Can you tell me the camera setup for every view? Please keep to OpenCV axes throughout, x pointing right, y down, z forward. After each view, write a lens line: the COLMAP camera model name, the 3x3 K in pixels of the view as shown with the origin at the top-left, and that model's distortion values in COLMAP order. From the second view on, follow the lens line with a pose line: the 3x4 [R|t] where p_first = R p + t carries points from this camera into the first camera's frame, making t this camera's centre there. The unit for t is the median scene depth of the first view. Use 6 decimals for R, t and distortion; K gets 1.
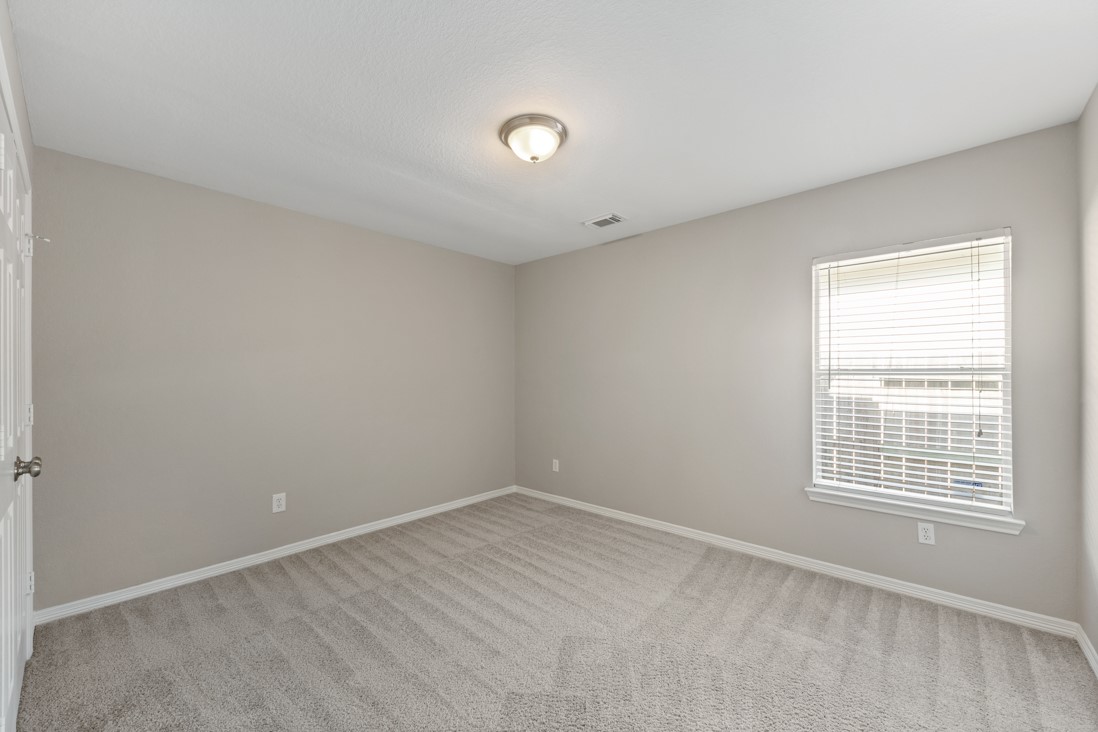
lens RADIAL K [[443.5, 0, 553.5], [0, 443.5, 372.1], [0, 0, 1]] dist [0.003635, -0.000319]
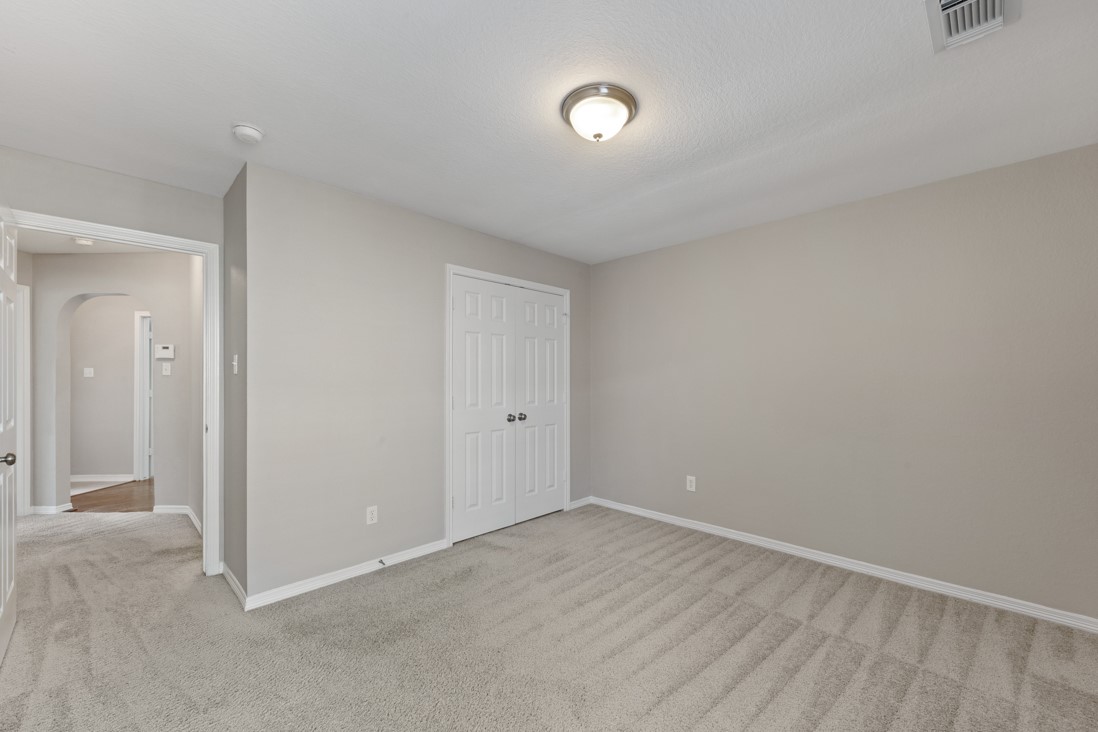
lens RADIAL K [[443.5, 0, 552.2], [0, 443.5, 373.1], [0, 0, 1]] dist [0.003635, -0.000319]
pose [[-0.054632, -0.001329, -0.998506, 0.615087], [0.004458, 0.999989, -0.001575, -0.010382], [0.998497, -0.004538, -0.054625, 0.672419]]
